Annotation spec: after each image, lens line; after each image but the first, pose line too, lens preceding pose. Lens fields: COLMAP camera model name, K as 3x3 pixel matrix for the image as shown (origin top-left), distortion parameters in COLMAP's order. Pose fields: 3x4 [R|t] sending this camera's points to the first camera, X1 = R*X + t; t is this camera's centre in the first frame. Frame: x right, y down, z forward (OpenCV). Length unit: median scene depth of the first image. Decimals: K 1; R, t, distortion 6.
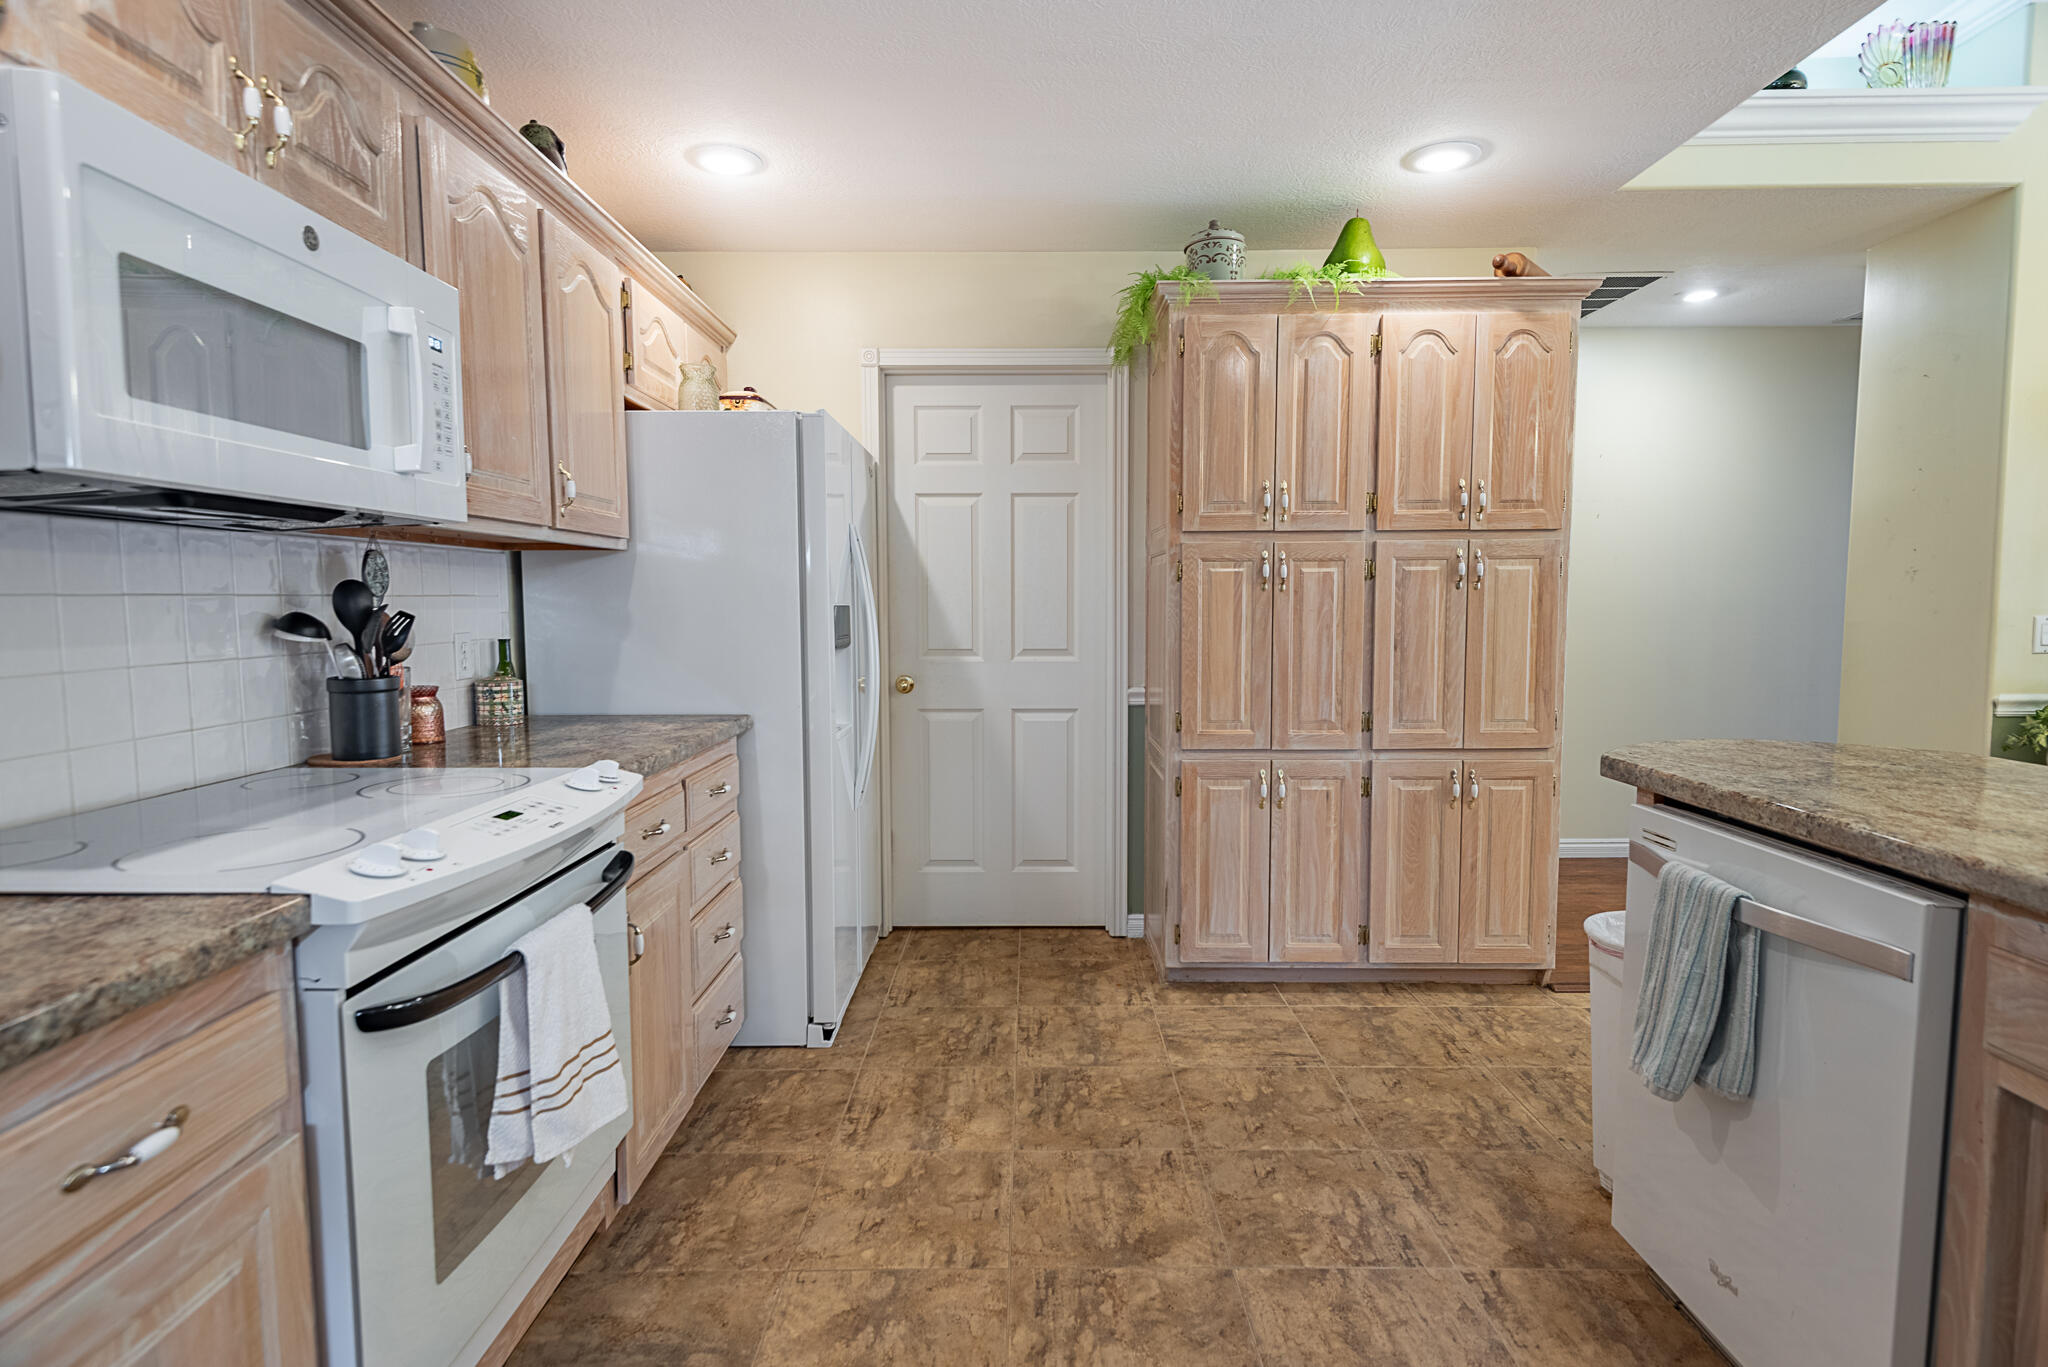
lens RADIAL K [[1034.6, 0, 1036.9], [0, 1034.6, 679.5], [0, 0, 1]] dist [-0.000989, -0.001471]
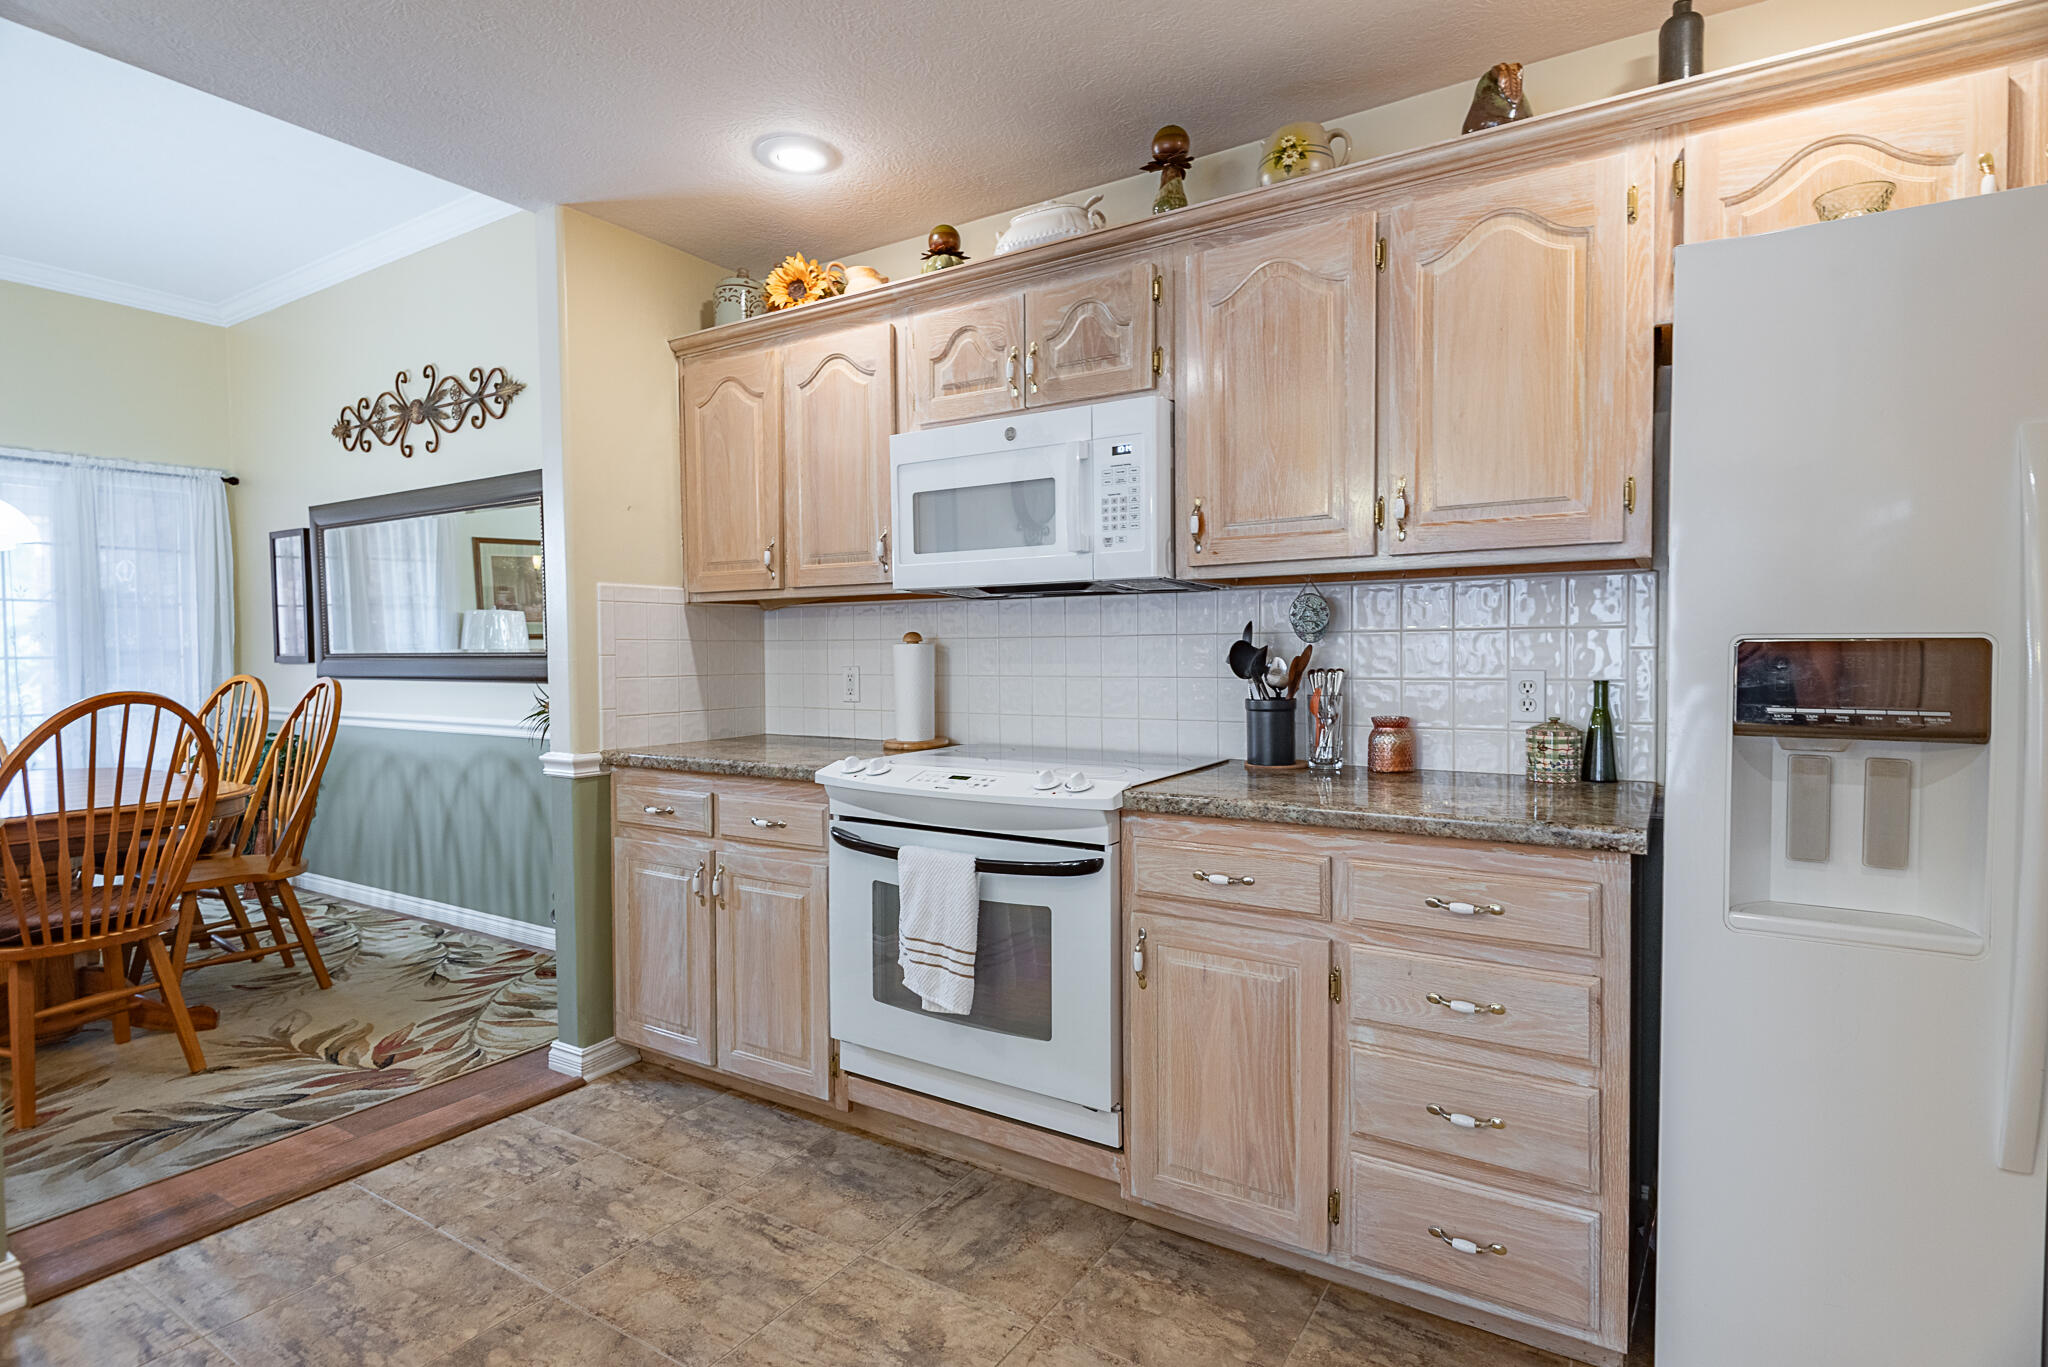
lens RADIAL K [[1034.6, 0, 1036.9], [0, 1034.6, 679.5], [0, 0, 1]] dist [-0.000989, -0.001471]
pose [[-0.540030, 0.038057, -0.840785, 0.725079], [-0.050334, 0.995729, 0.077399, -0.144618], [0.840140, 0.084117, -0.535808, 1.923706]]
